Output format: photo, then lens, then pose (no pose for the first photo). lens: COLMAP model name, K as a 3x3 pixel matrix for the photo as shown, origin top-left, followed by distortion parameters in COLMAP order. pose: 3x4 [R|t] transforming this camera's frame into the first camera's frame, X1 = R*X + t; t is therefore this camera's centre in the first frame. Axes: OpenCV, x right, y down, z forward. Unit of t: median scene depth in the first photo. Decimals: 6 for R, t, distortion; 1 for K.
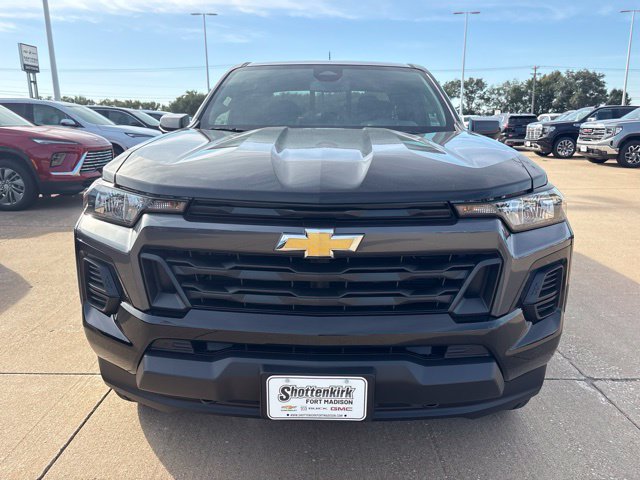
lens RADIAL K [[485.6, 0, 318.7], [0, 485.6, 240.1], [0, 0, 1]] dist [0.051230, -0.054117]
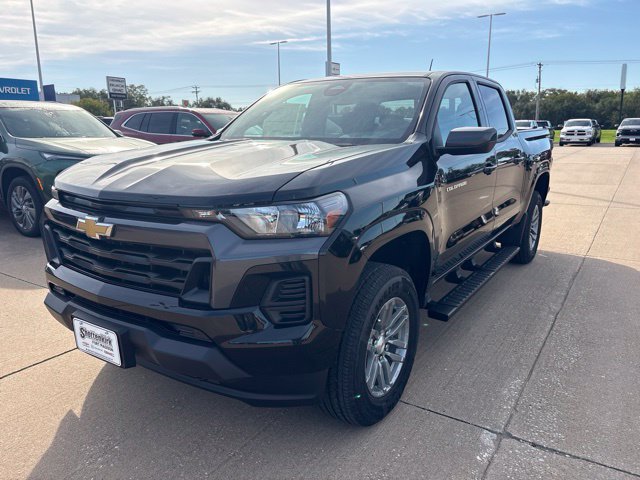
lens RADIAL K [[485.6, 0, 317.2], [0, 485.6, 240.3], [0, 0, 1]] dist [0.051230, -0.054117]
pose [[0.838372, 0.113009, -0.533255, 0.924112], [-0.116224, 0.992837, 0.027681, -0.049277], [0.532564, 0.038770, 0.845501, 0.122852]]
